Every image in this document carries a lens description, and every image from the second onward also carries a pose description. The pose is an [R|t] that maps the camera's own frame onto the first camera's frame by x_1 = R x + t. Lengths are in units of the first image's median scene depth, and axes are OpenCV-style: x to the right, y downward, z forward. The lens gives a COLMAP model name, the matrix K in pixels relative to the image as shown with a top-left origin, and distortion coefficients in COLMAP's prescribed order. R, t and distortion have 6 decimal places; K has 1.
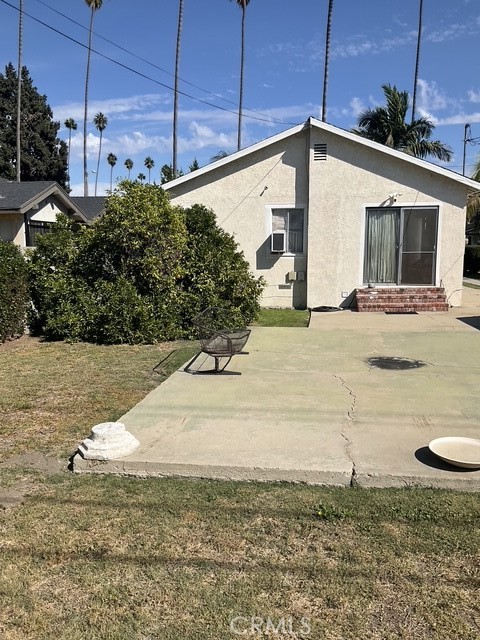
lens RADIAL K [[525.8, 0, 240.0], [0, 525.8, 320.0], [0, 0, 1]] dist [0.139966, -0.298182]
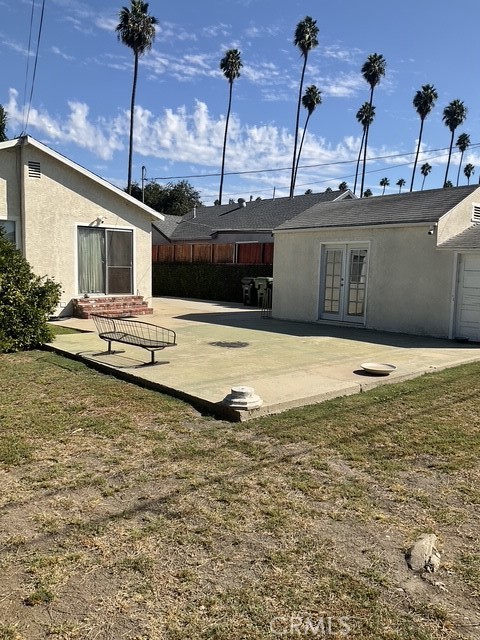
lens RADIAL K [[525.8, 0, 240.0], [0, 525.8, 320.0], [0, 0, 1]] dist [0.139966, -0.298182]
pose [[0.643012, -0.060674, 0.763449, -0.412137], [0.082035, 0.996578, 0.010107, 0.001950], [-0.761450, 0.056131, 0.645789, 0.030136]]
